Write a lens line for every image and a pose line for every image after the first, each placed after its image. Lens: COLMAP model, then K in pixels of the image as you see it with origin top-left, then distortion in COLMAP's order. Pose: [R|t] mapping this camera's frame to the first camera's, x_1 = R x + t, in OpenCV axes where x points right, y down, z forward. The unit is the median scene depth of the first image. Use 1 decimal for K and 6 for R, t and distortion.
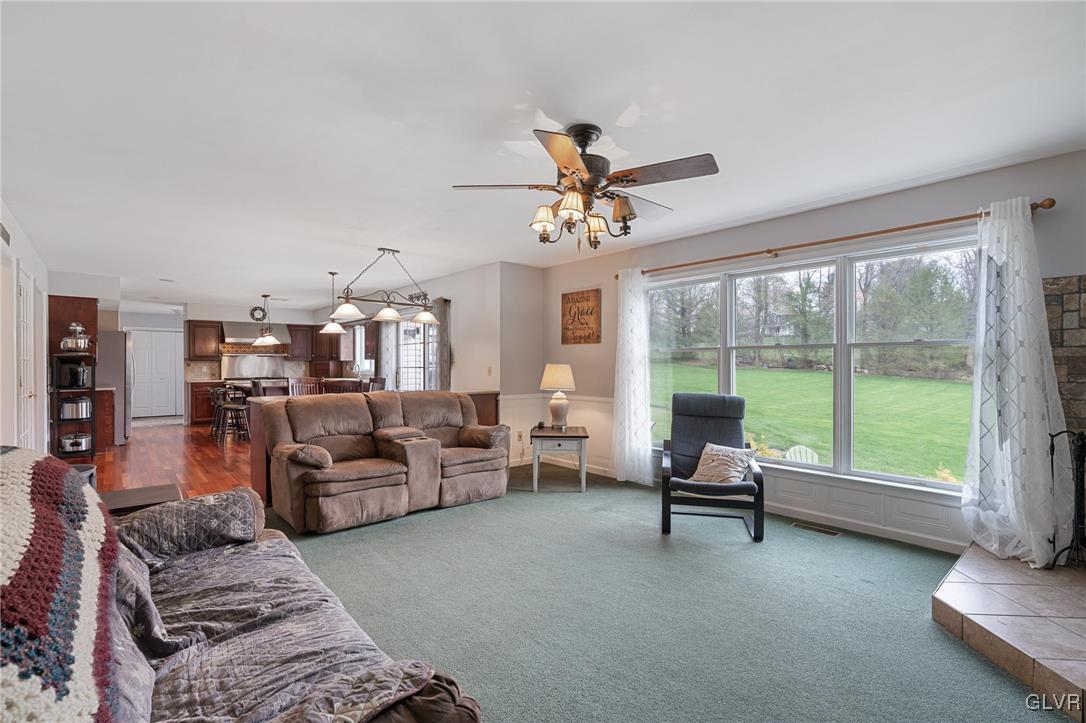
lens RADIAL K [[487.6, 0, 546.5], [0, 487.6, 364.5], [0, 0, 1]] dist [-0.017676, 0.005257]
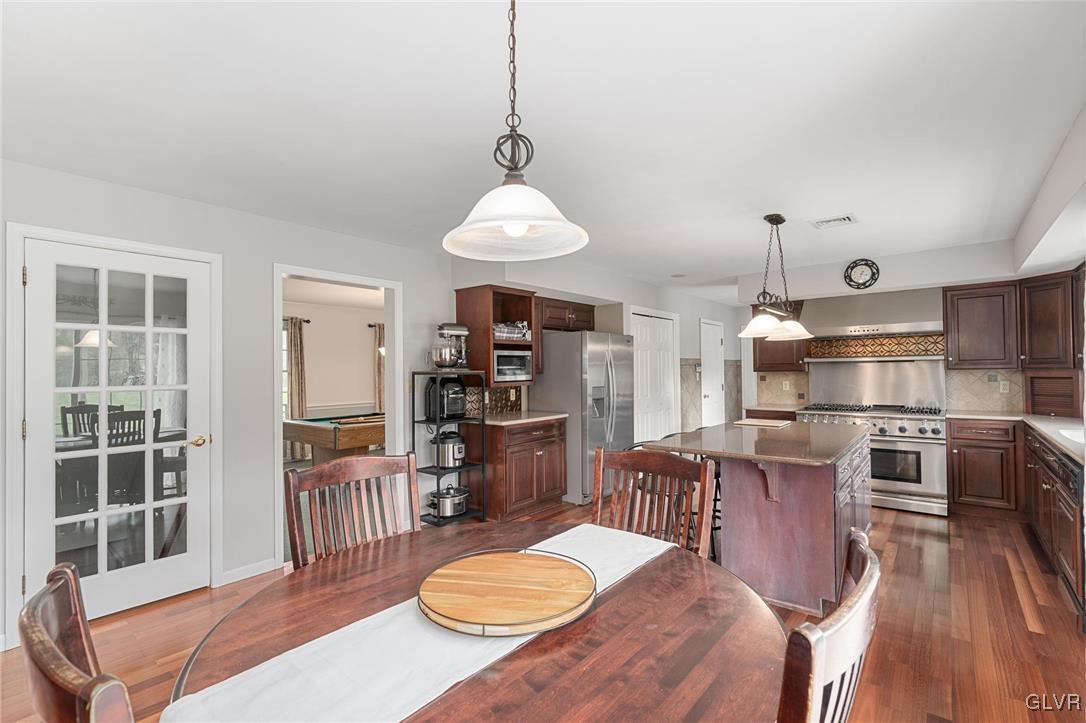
lens RADIAL K [[487.6, 0, 540.2], [0, 487.6, 362.1], [0, 0, 1]] dist [-0.017676, 0.005257]
pose [[0.133857, -0.015179, -0.990884, -0.171532], [0.007963, 0.999867, -0.014241, -0.013866], [0.990969, -0.005985, 0.133960, 0.638393]]
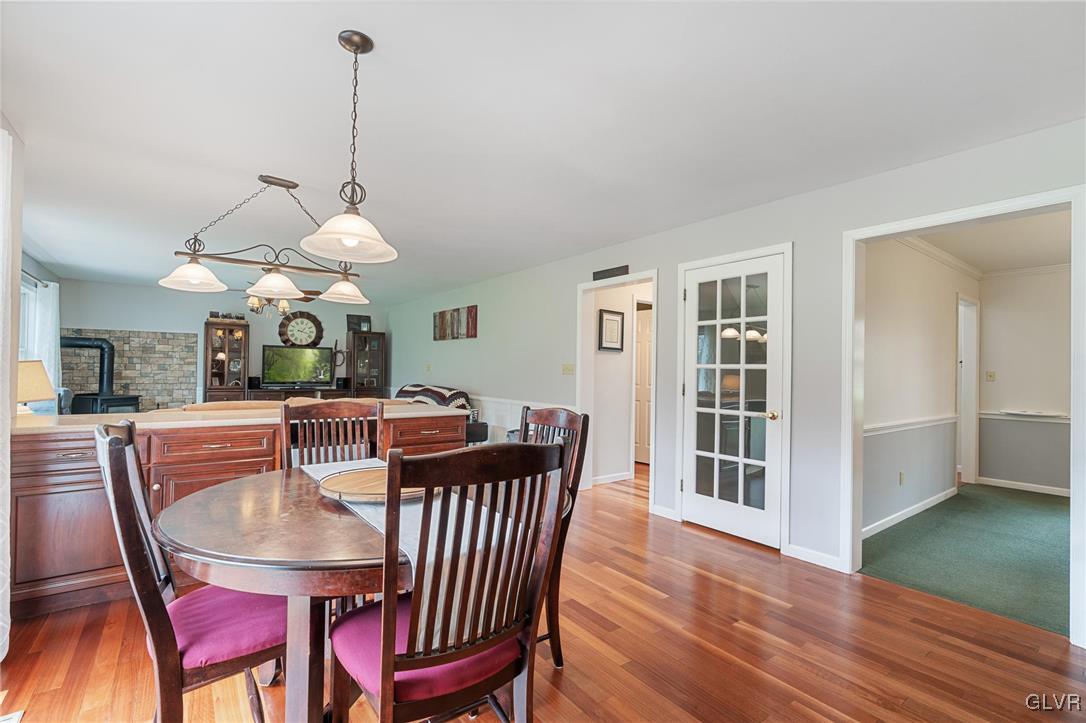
lens RADIAL K [[487.6, 0, 545.1], [0, 487.6, 364.2], [0, 0, 1]] dist [-0.017676, 0.005257]
pose [[-0.995802, -0.012497, 0.090682, -0.373892], [-0.013613, 0.999839, -0.011703, 0.000203], [-0.090521, -0.012888, -0.995811, 0.821086]]
